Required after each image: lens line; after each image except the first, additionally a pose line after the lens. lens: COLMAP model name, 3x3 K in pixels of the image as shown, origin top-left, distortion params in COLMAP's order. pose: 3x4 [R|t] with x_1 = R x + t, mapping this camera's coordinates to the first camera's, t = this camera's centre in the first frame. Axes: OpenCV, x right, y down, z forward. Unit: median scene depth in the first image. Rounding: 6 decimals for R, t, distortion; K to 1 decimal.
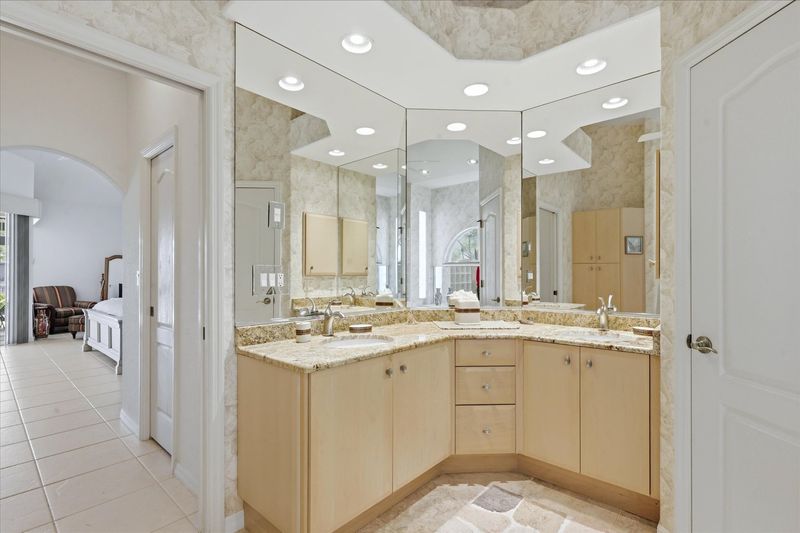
lens RADIAL K [[372.2, 0, 400.9], [0, 372.2, 270.6], [0, 0, 1]] dist [0.004229, 0.000325]
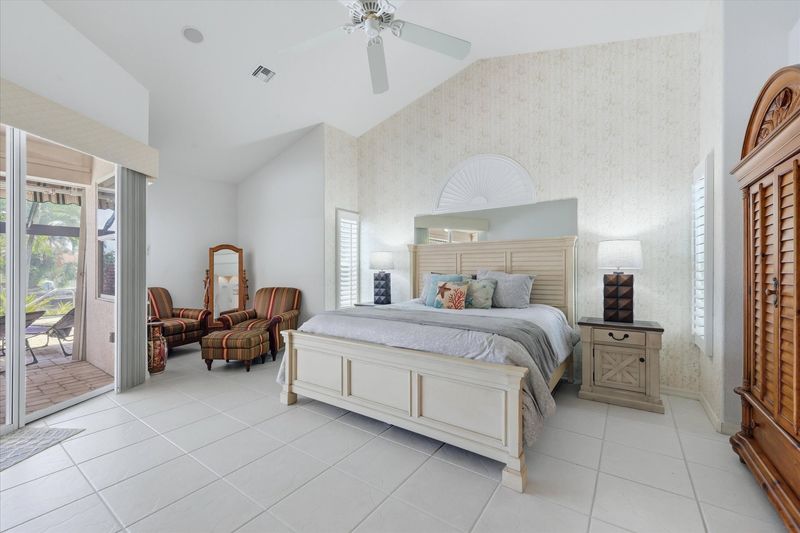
lens RADIAL K [[321.1, 0, 403.4], [0, 321.1, 272.1], [0, 0, 1]] dist [-0.000079, -0.000050]
pose [[0.993287, -0.004831, 0.115572, -0.604577], [0.003279, 0.999902, 0.013622, 0.006382], [-0.115626, -0.013152, 0.993206, 0.411916]]
